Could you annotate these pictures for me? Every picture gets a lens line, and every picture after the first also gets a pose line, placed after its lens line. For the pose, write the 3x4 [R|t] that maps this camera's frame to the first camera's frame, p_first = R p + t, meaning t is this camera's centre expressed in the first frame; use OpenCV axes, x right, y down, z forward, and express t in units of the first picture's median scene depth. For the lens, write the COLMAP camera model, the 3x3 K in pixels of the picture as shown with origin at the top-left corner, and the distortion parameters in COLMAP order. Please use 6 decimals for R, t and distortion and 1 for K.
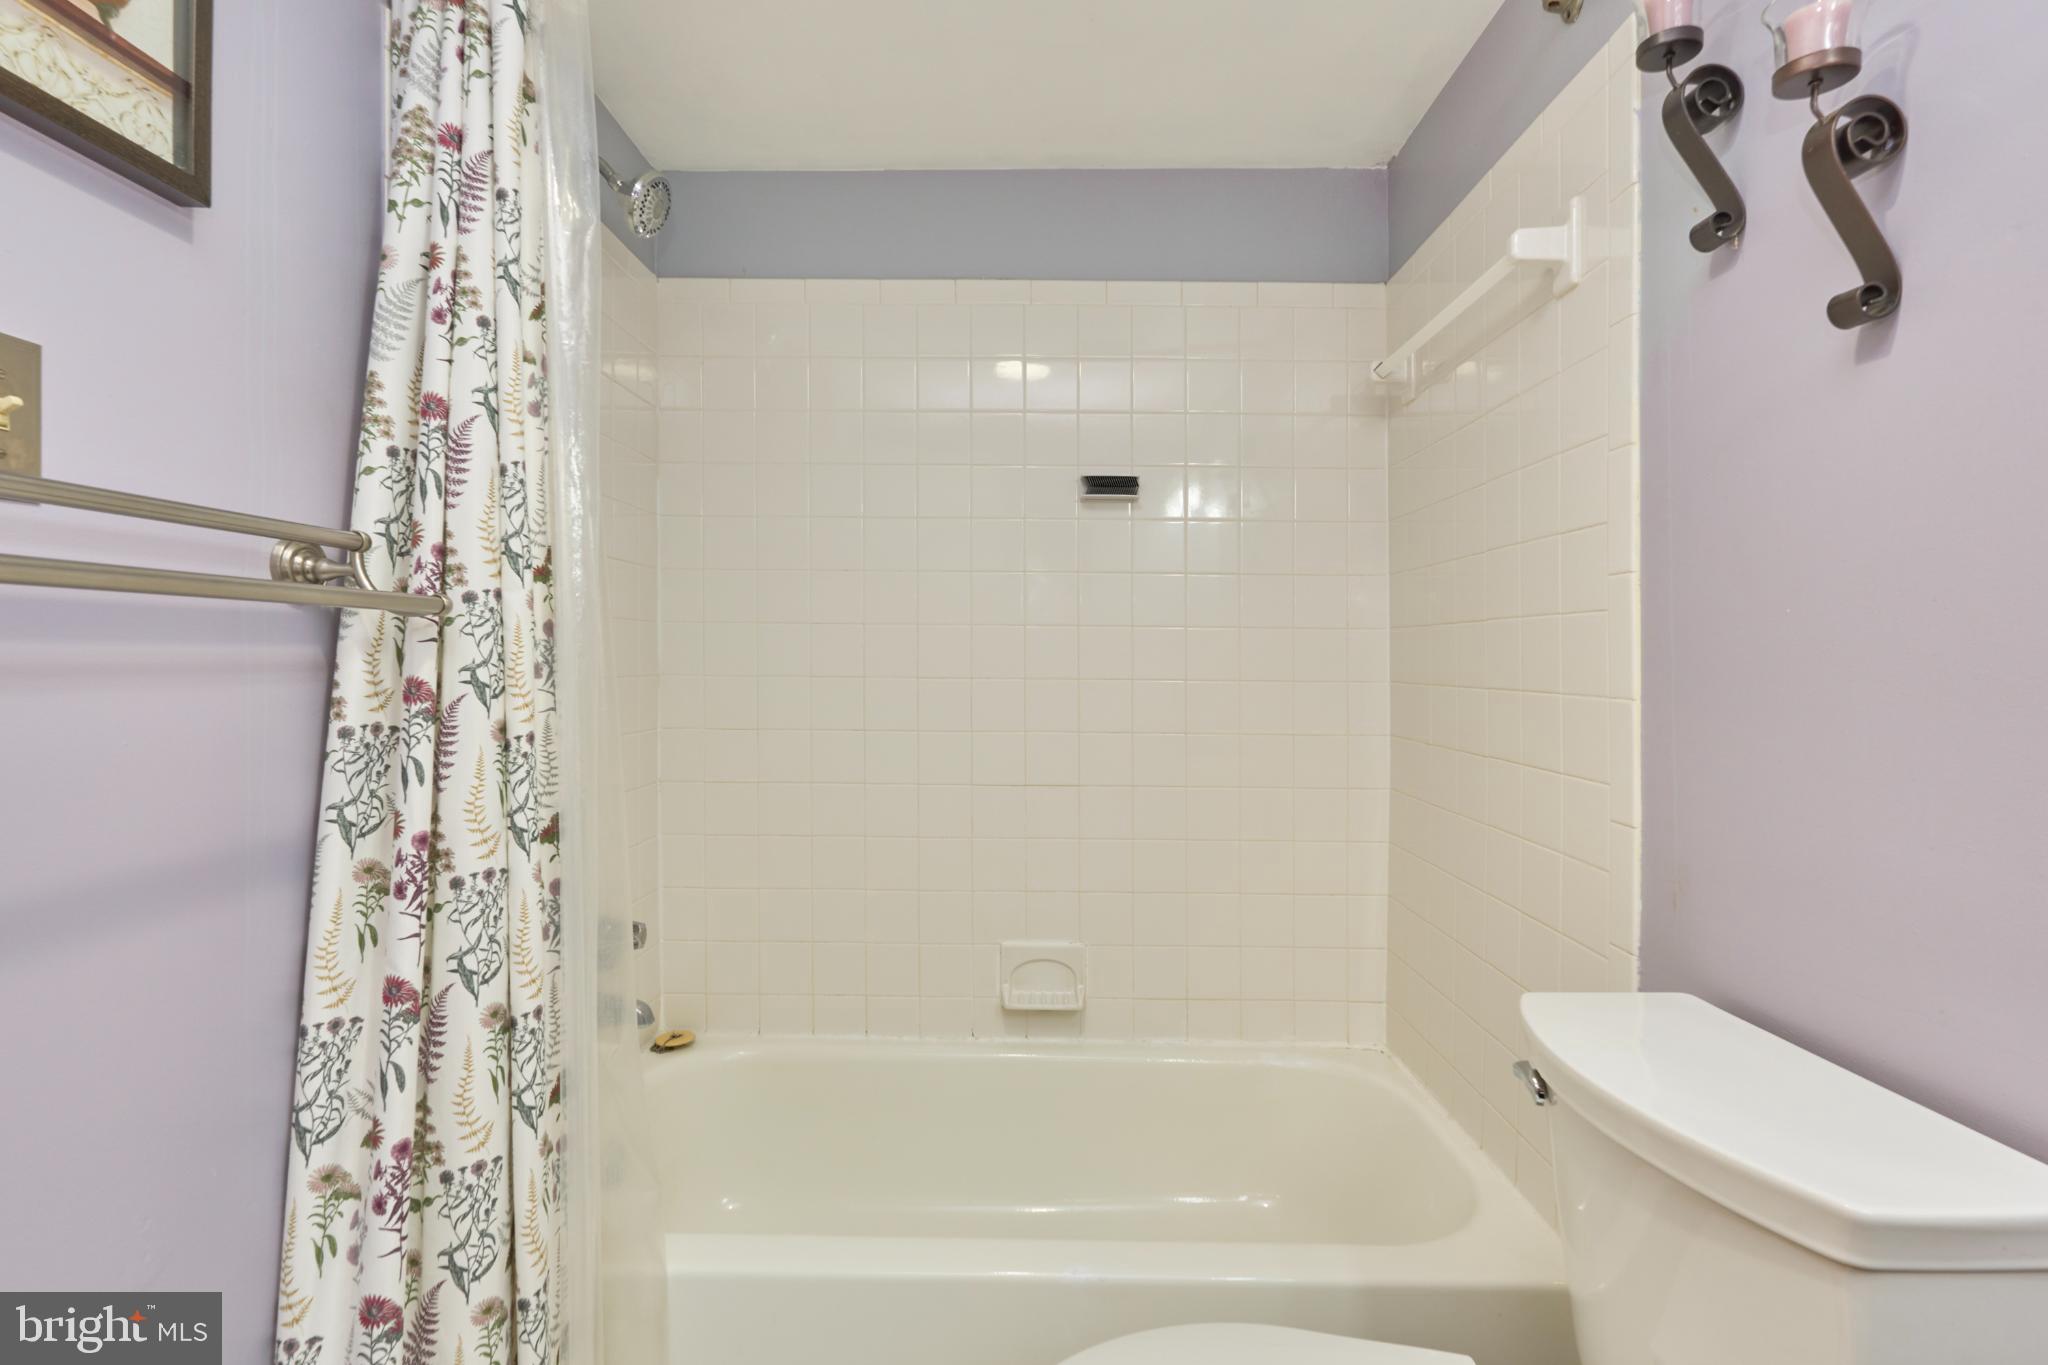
lens RADIAL K [[944.1, 0, 1025.1], [0, 944.1, 673.0], [0, 0, 1]] dist [-0.016185, 0.002927]
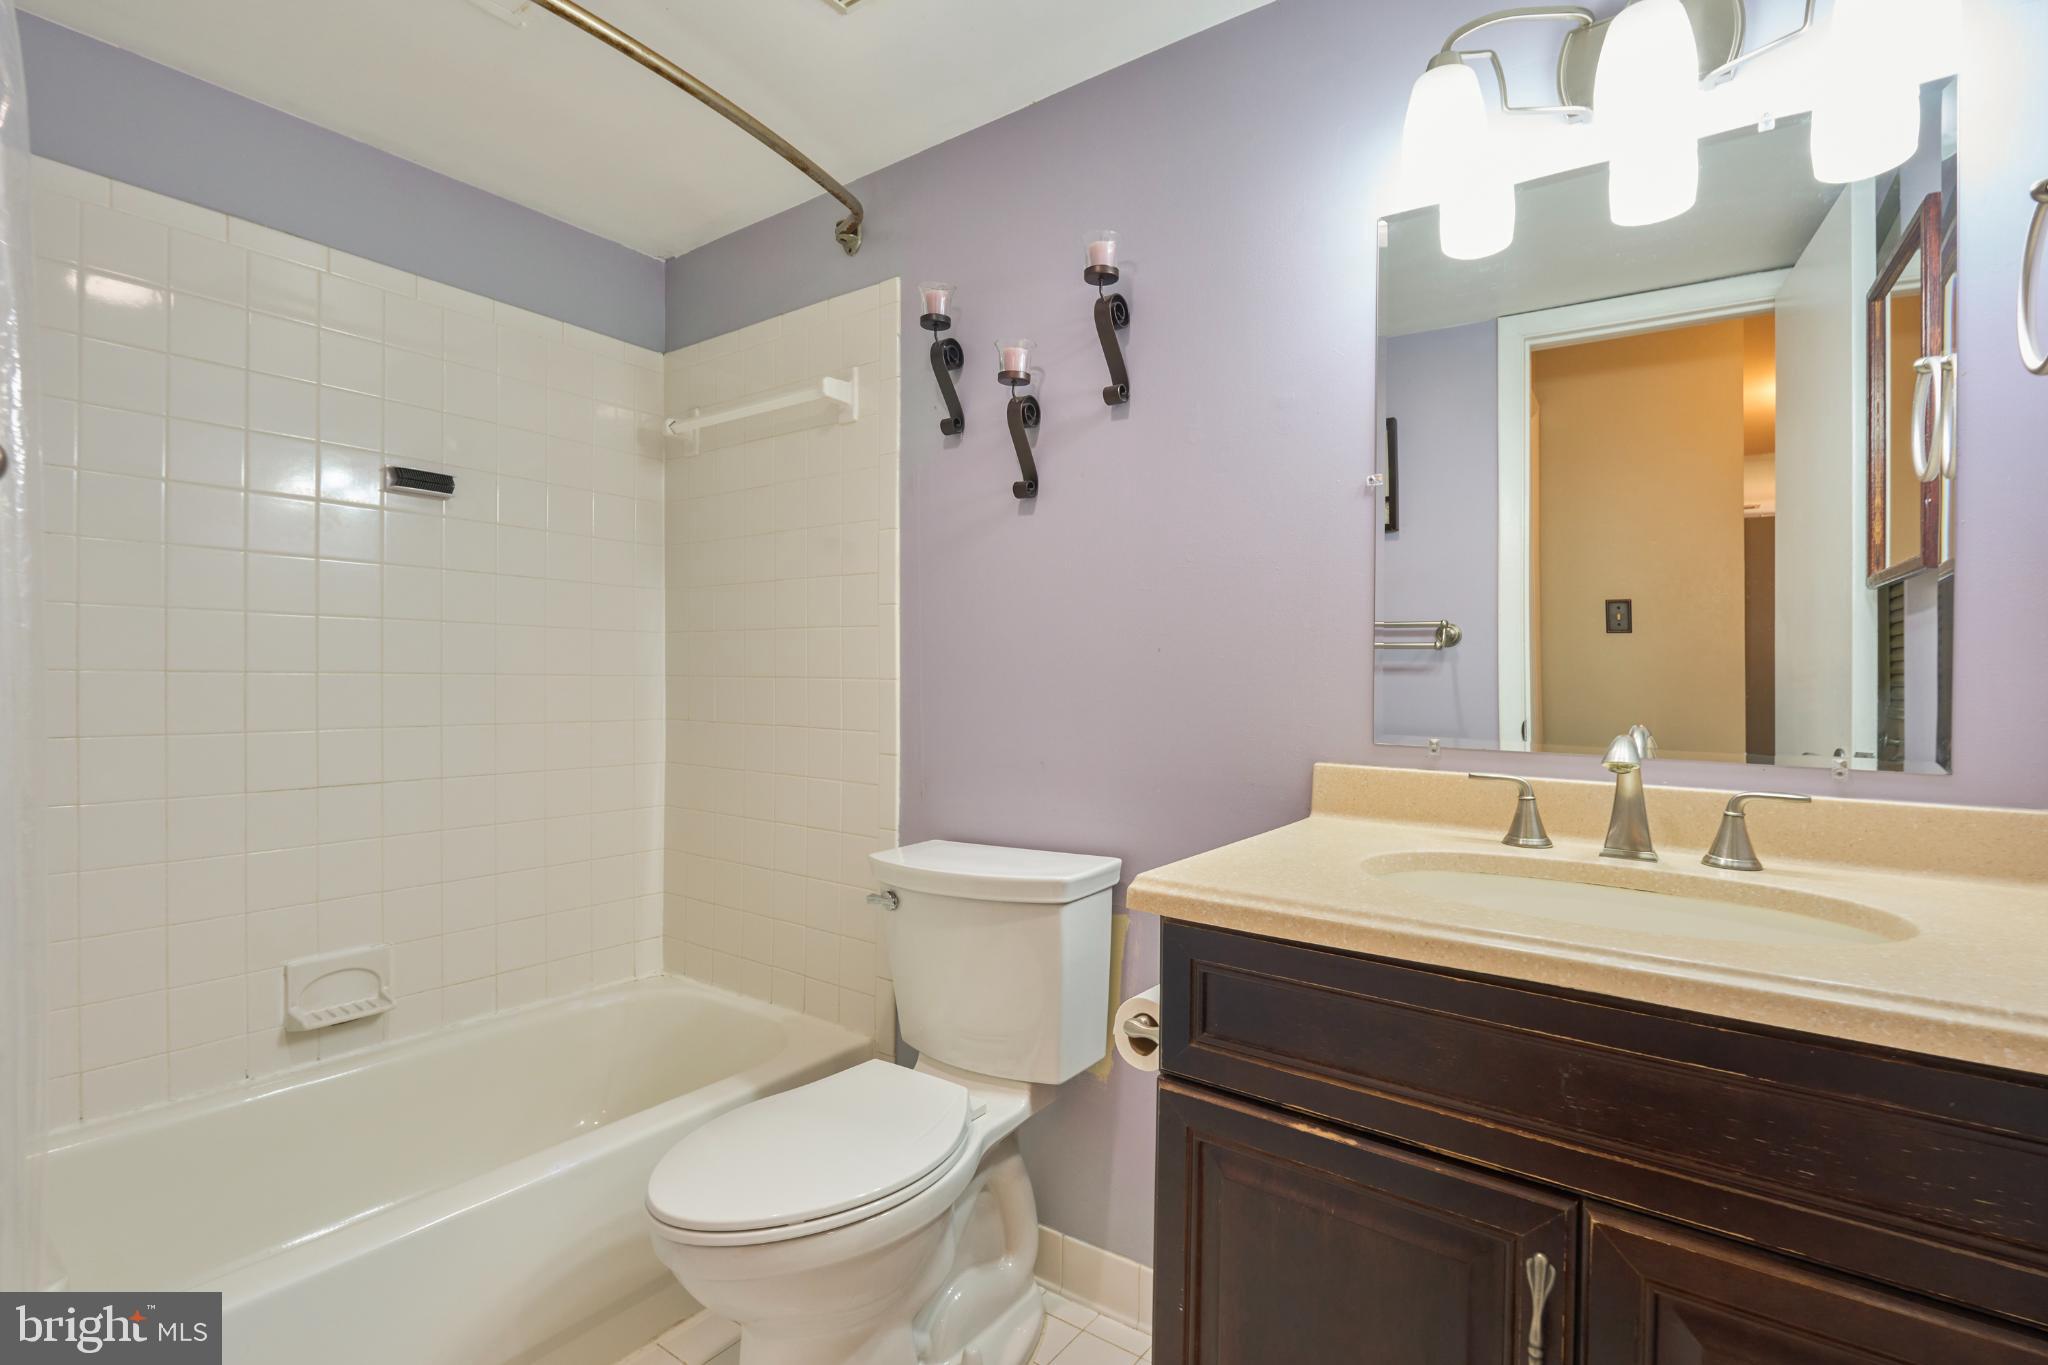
lens RADIAL K [[944.1, 0, 1019.7], [0, 944.1, 681.3], [0, 0, 1]] dist [-0.016185, 0.002927]
pose [[0.571449, -0.002077, 0.820635, -0.388040], [0.004780, 0.999988, -0.000797, 0.021074], [-0.820624, 0.004378, 0.571452, -0.100150]]
